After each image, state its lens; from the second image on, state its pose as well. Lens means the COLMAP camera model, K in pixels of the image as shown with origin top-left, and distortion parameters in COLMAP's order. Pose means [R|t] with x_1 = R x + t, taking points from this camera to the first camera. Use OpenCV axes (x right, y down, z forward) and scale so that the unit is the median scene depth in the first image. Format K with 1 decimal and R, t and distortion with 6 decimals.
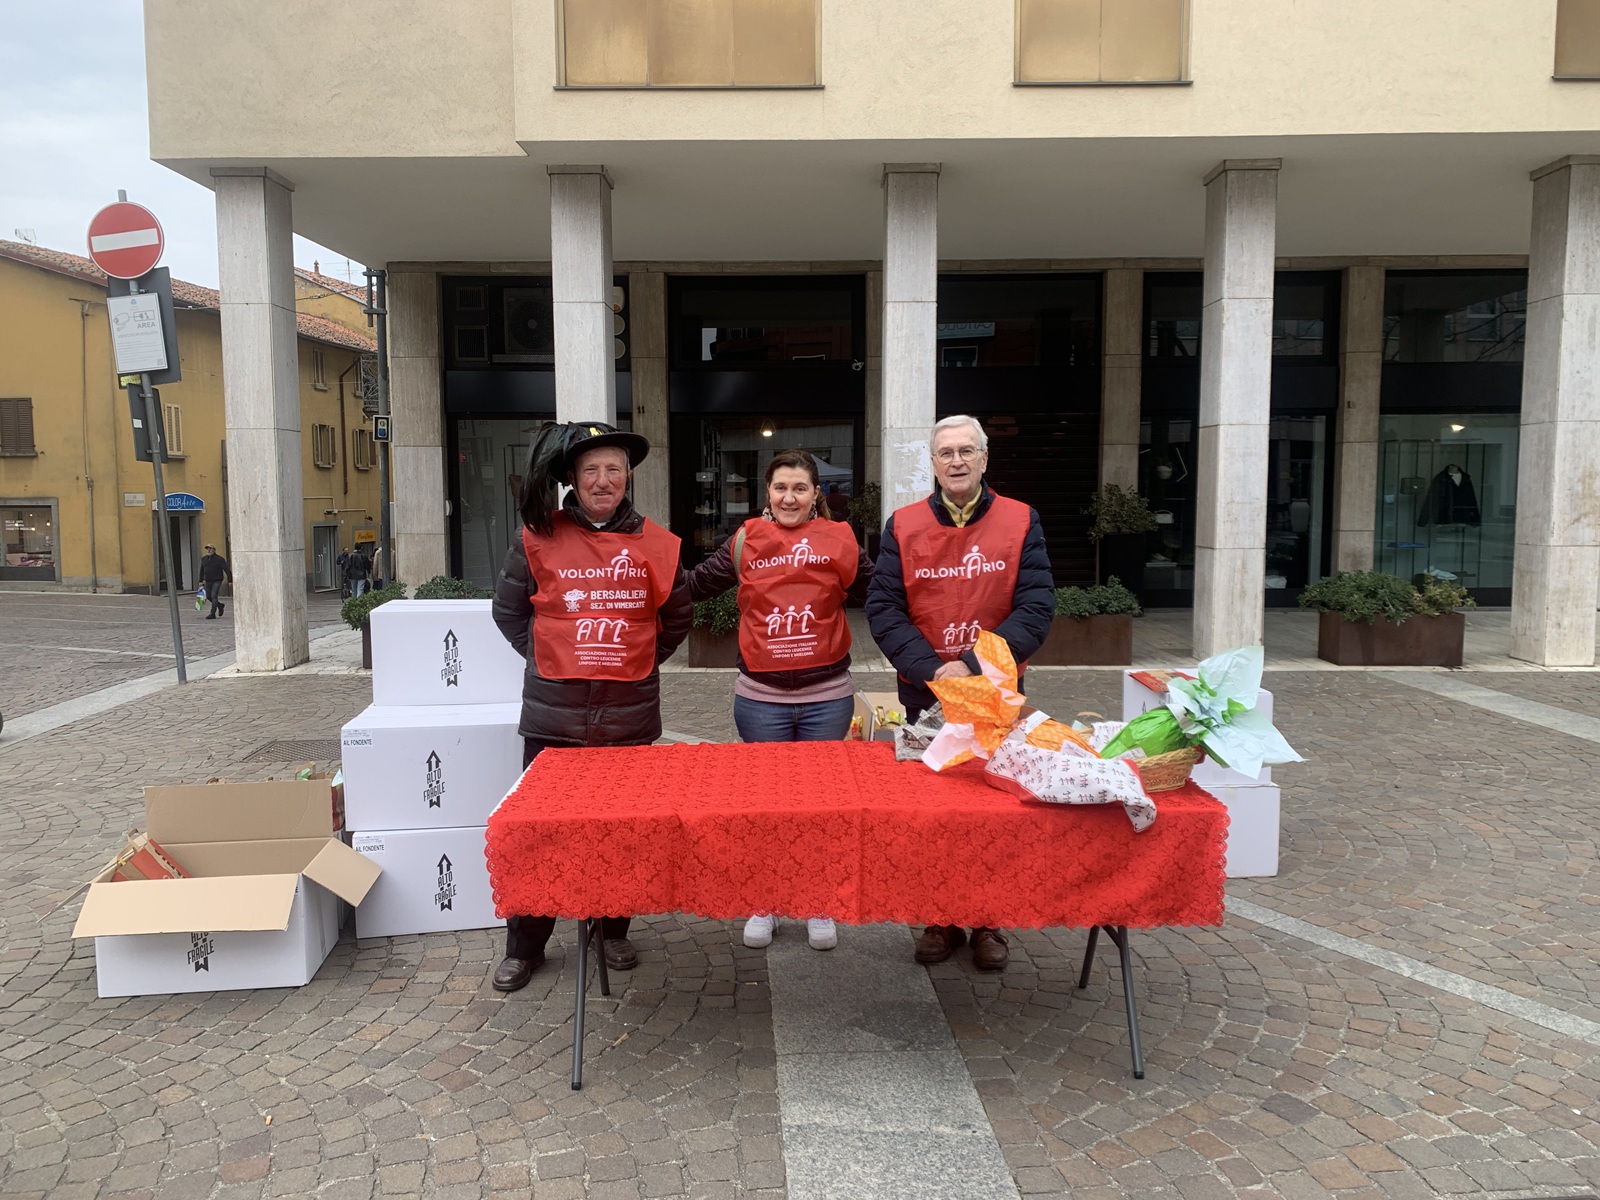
lens RADIAL K [[1210.9, 0, 799.7], [0, 1210.9, 553.8], [0, 0, 1]] dist [-0.002145, -0.024317]
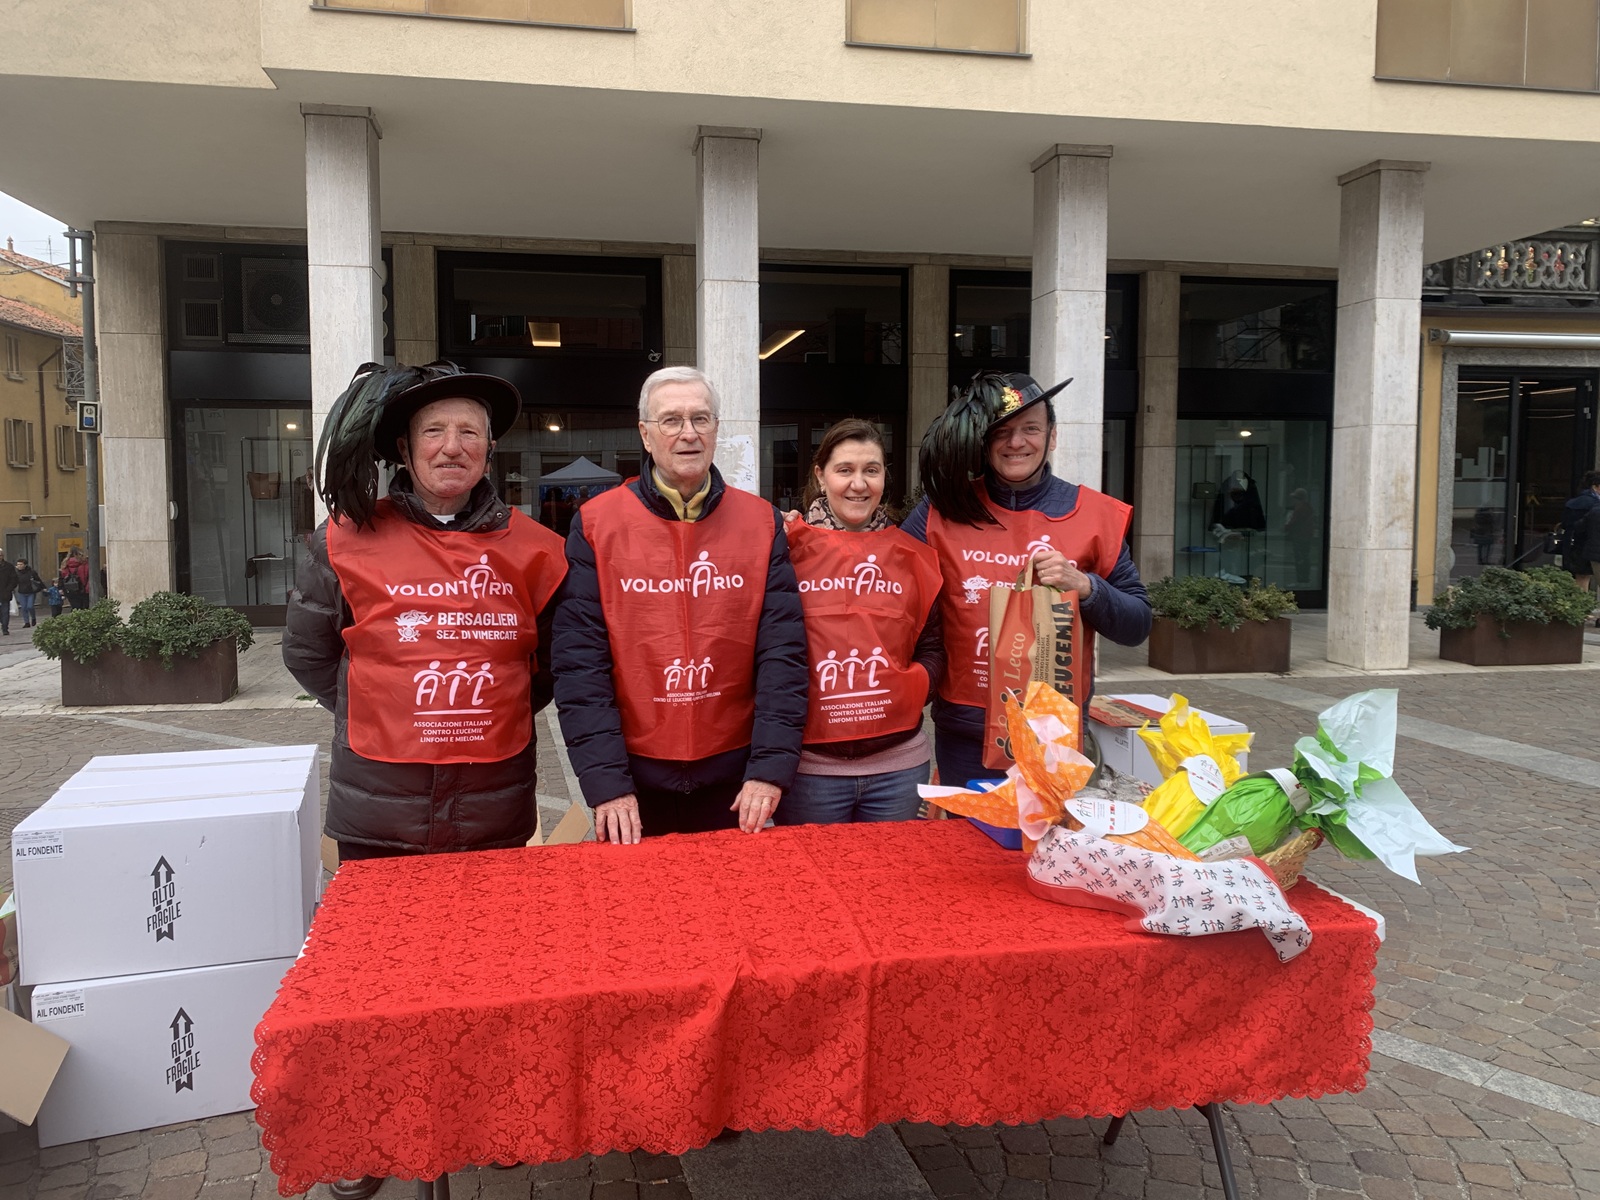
lens RADIAL K [[1210.9, 0, 799.7], [0, 1210.9, 553.8], [0, 0, 1]] dist [-0.002145, -0.024317]
pose [[0.980557, -0.005952, 0.196143, -0.034519], [0.007103, 0.999961, -0.005163, -0.000964], [-0.196104, 0.006456, 0.980562, 0.110750]]
